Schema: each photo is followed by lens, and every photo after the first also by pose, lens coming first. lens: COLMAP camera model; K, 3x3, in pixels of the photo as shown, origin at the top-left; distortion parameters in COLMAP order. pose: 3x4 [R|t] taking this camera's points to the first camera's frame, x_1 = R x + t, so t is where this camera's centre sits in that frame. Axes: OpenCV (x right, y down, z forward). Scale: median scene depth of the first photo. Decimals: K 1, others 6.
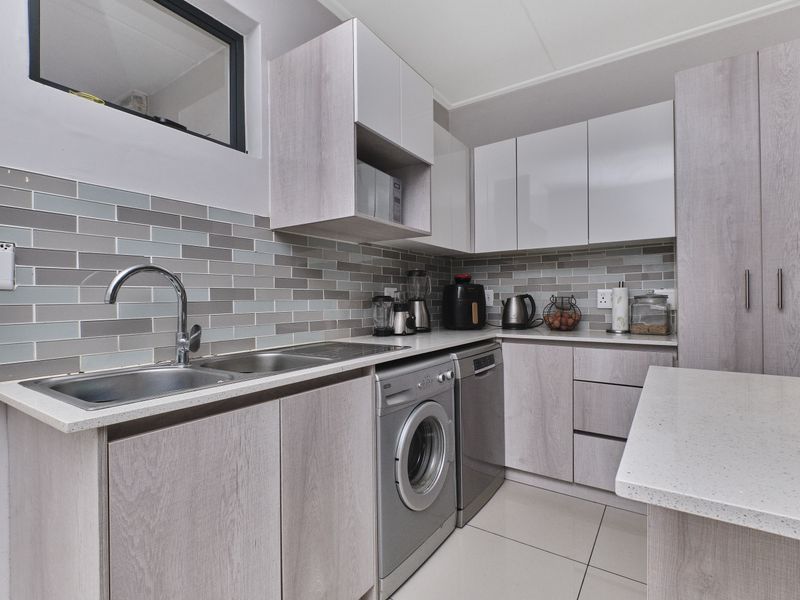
lens RADIAL K [[398.4, 0, 400.0], [0, 398.4, 300.0], [0, 0, 1]] dist [-0.001999, -0.000074]
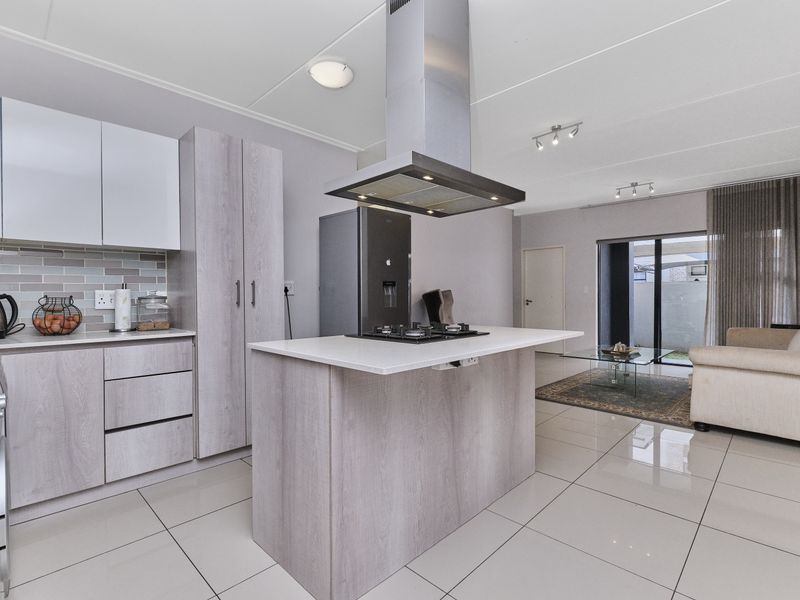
lens RADIAL K [[398.4, 0, 400.0], [0, 398.4, 300.0], [0, 0, 1]] dist [-0.001999, -0.000074]
pose [[0.180614, -0.002876, 0.983550, -0.383479], [0.007145, 0.999973, 0.001612, 0.001896], [-0.983528, 0.006737, 0.180630, 0.085505]]
